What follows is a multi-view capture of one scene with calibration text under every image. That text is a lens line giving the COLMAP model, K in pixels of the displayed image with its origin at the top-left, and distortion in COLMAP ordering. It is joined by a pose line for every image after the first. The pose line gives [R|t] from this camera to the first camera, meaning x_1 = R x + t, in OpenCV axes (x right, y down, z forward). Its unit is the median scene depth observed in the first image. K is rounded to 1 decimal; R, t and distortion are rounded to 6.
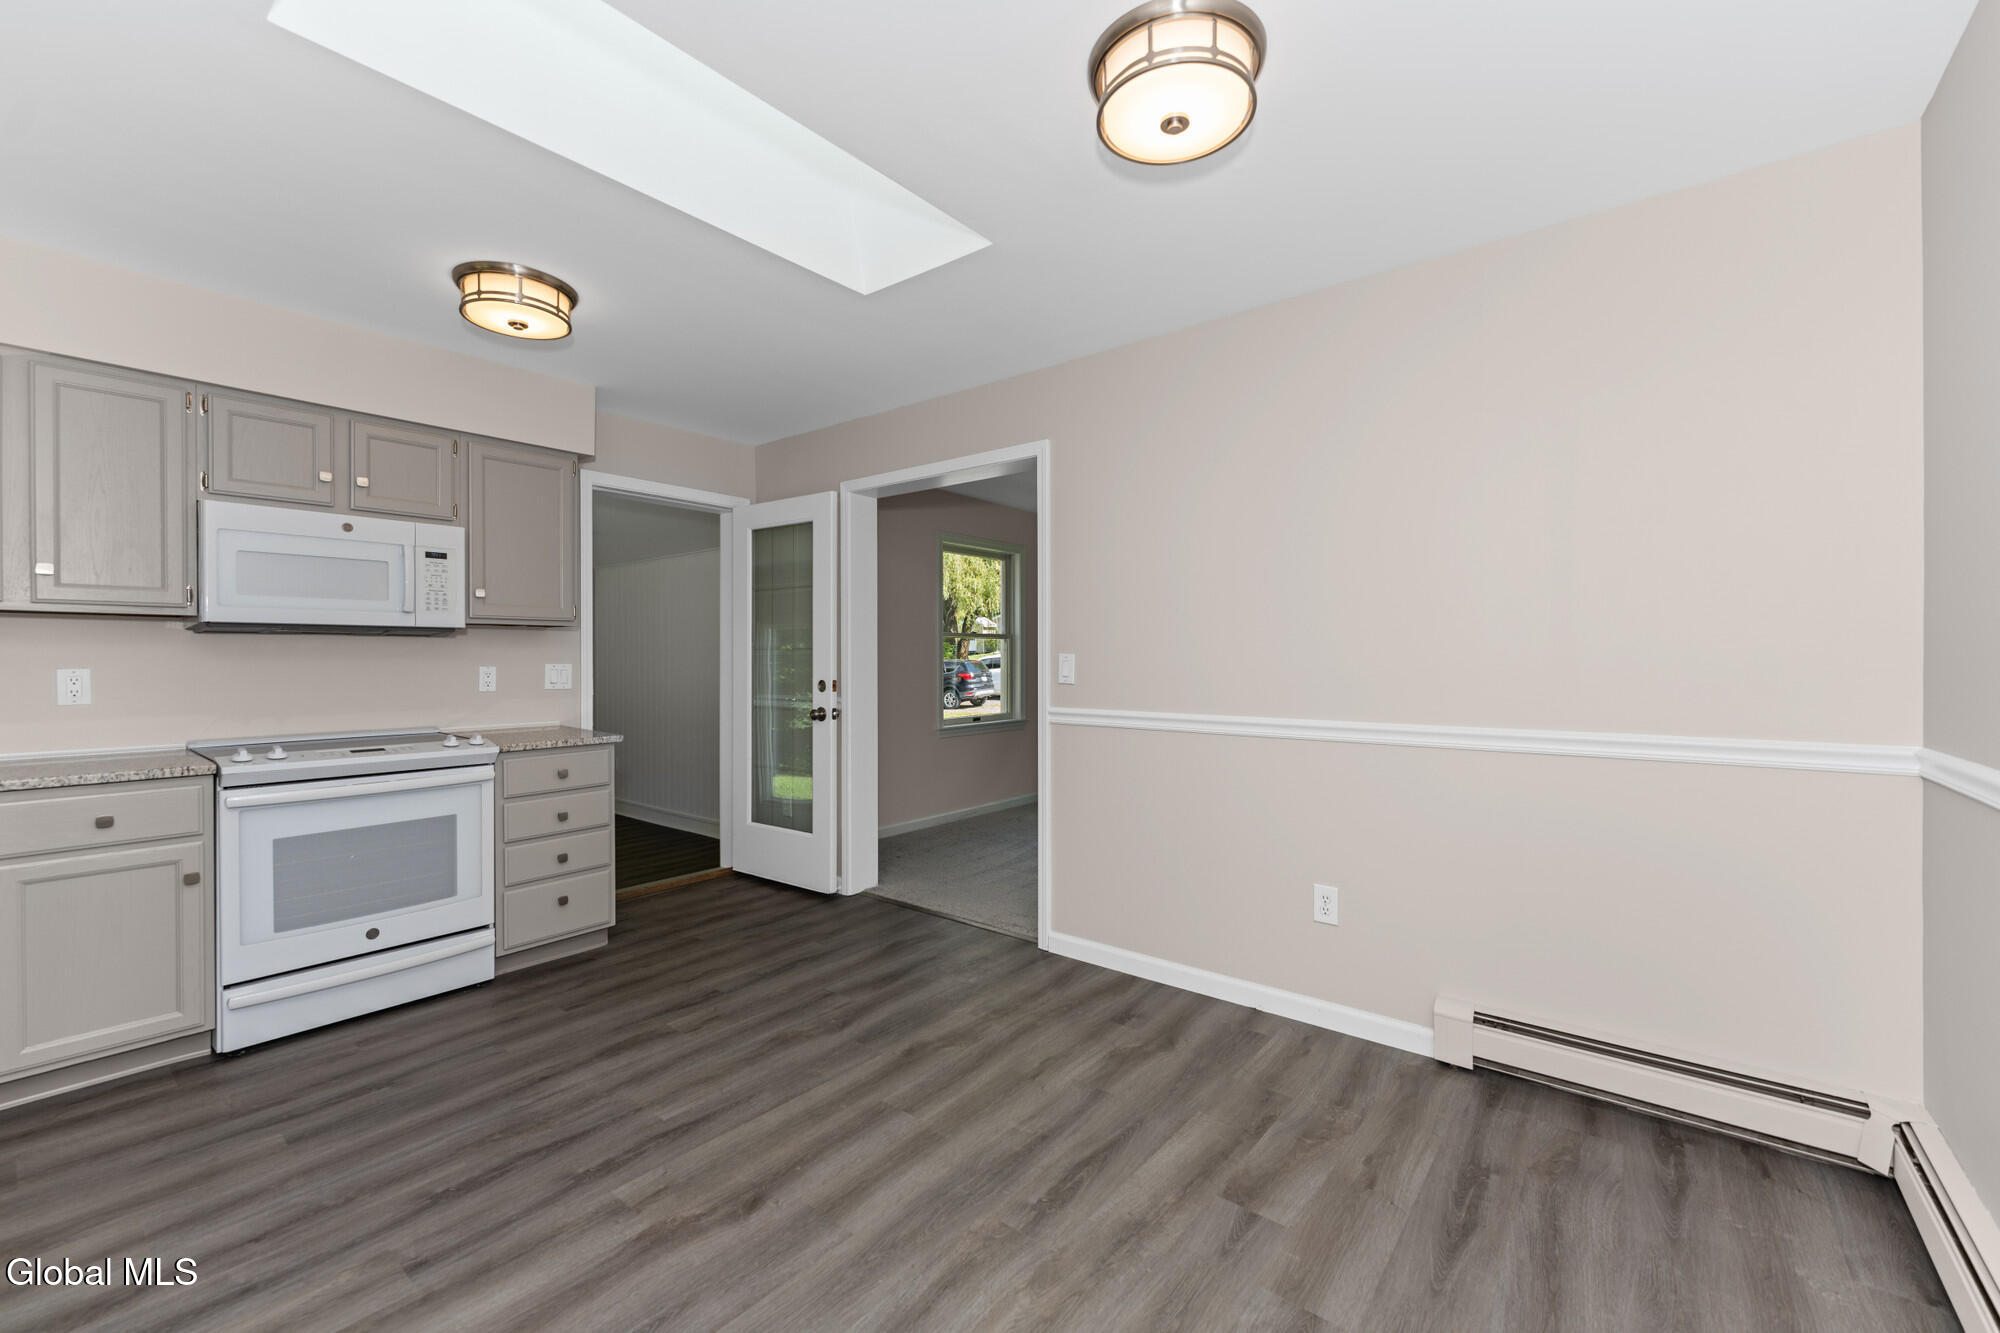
lens RADIAL K [[821.6, 0, 999.1], [0, 821.6, 659.5], [0, 0, 1]] dist [0.000041, 0.000024]
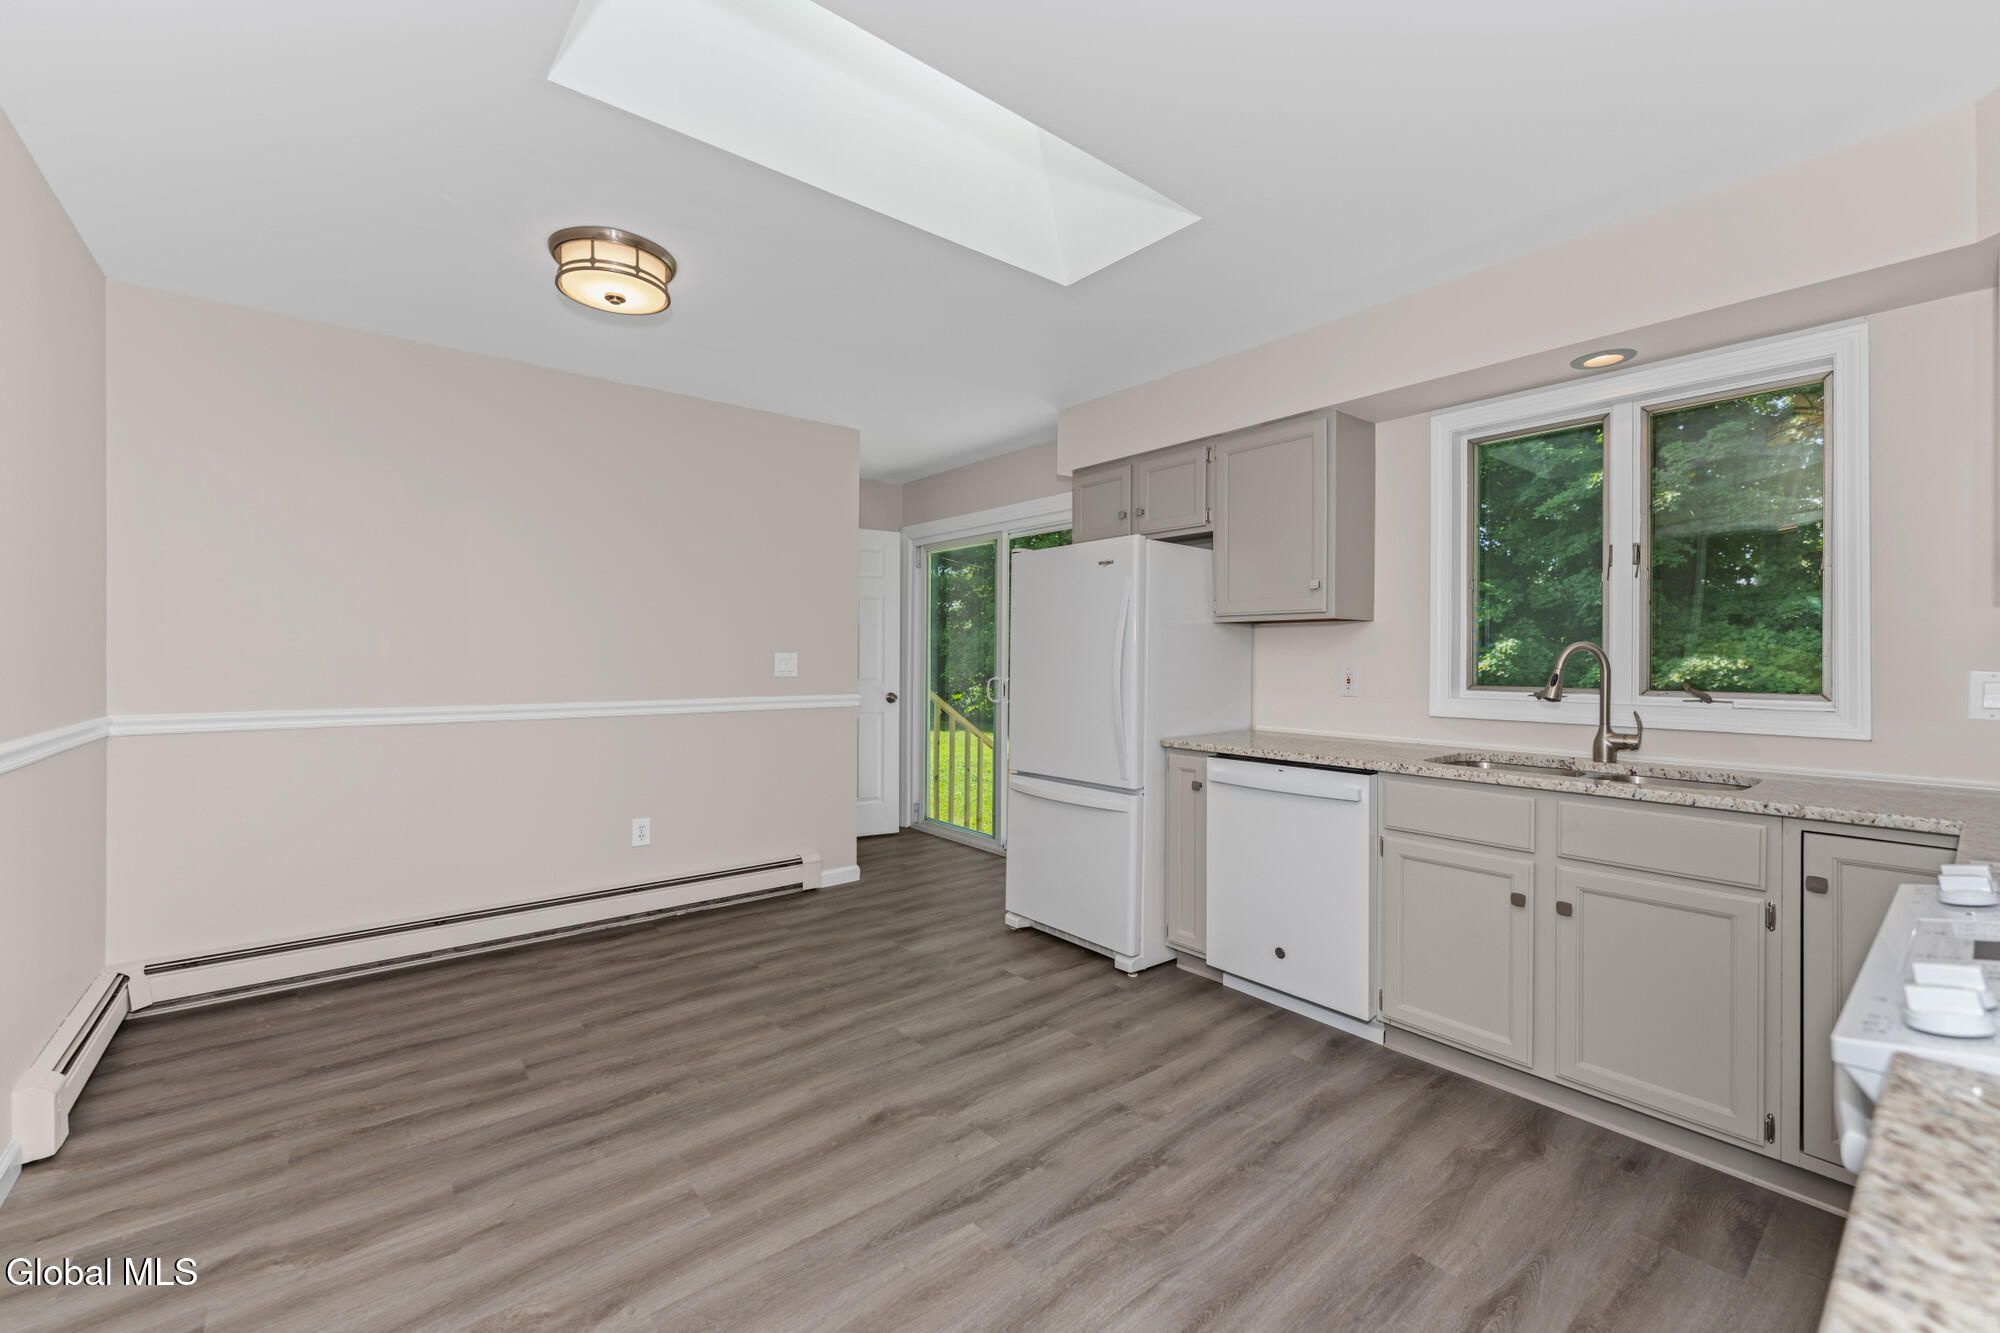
lens RADIAL K [[813.9, 0, 1000.0], [0, 813.9, 666.5], [0, 0, 1]] dist [-0.000700, -0.000022]
pose [[-0.979088, -0.004196, 0.203394, -0.481652], [-0.001591, 0.999915, 0.012972, -0.000753], [-0.203431, 0.012377, -0.979011, 1.434577]]
